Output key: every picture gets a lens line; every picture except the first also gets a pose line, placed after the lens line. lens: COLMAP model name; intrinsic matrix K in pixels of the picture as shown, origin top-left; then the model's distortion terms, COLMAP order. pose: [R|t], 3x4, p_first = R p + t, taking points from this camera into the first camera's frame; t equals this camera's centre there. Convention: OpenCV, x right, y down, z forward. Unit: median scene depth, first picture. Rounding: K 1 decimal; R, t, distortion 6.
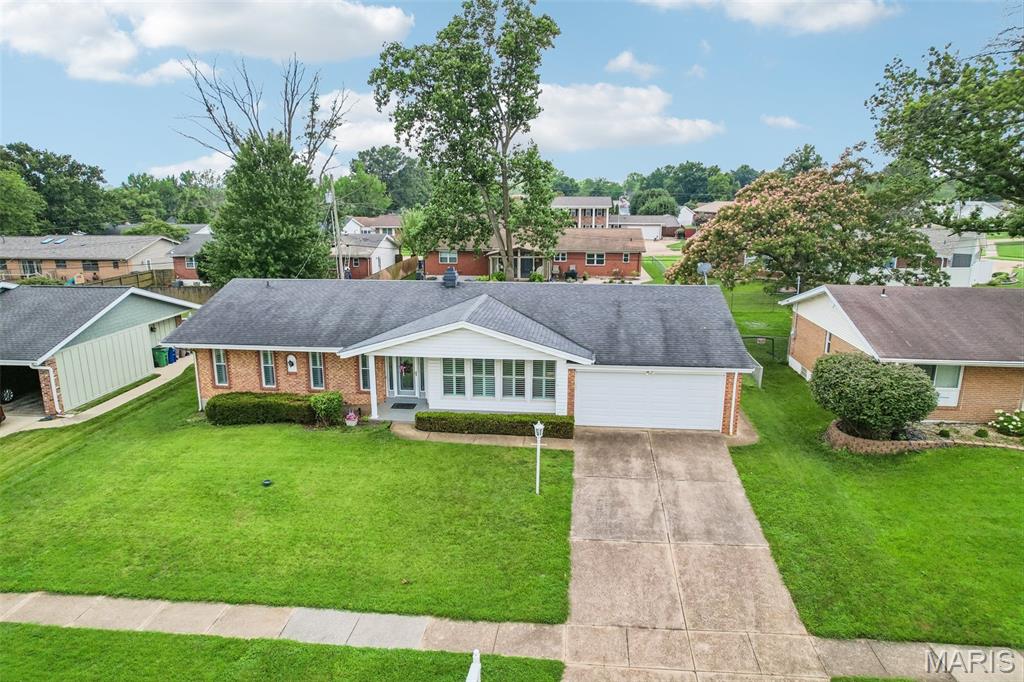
lens RADIAL K [[656.4, 0, 512.0], [0, 656.4, 341.0], [0, 0, 1]] dist [-0.074854, 0.065222]
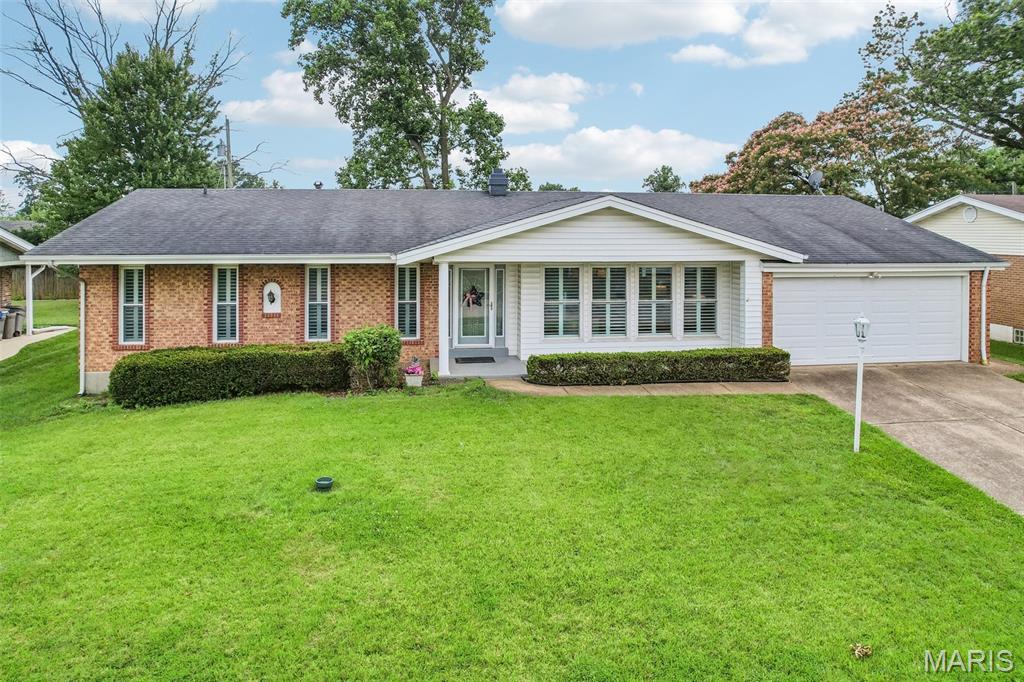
lens RADIAL K [[685.3, 0, 511.1], [0, 685.3, 233.0], [0, 0, 1]] dist [-0.024587, 0.001363]
pose [[0.970012, 0.001613, 0.243051, -0.318652], [0.051714, 0.975713, -0.212863, 0.134660], [-0.237491, 0.219049, 0.946370, 0.412155]]
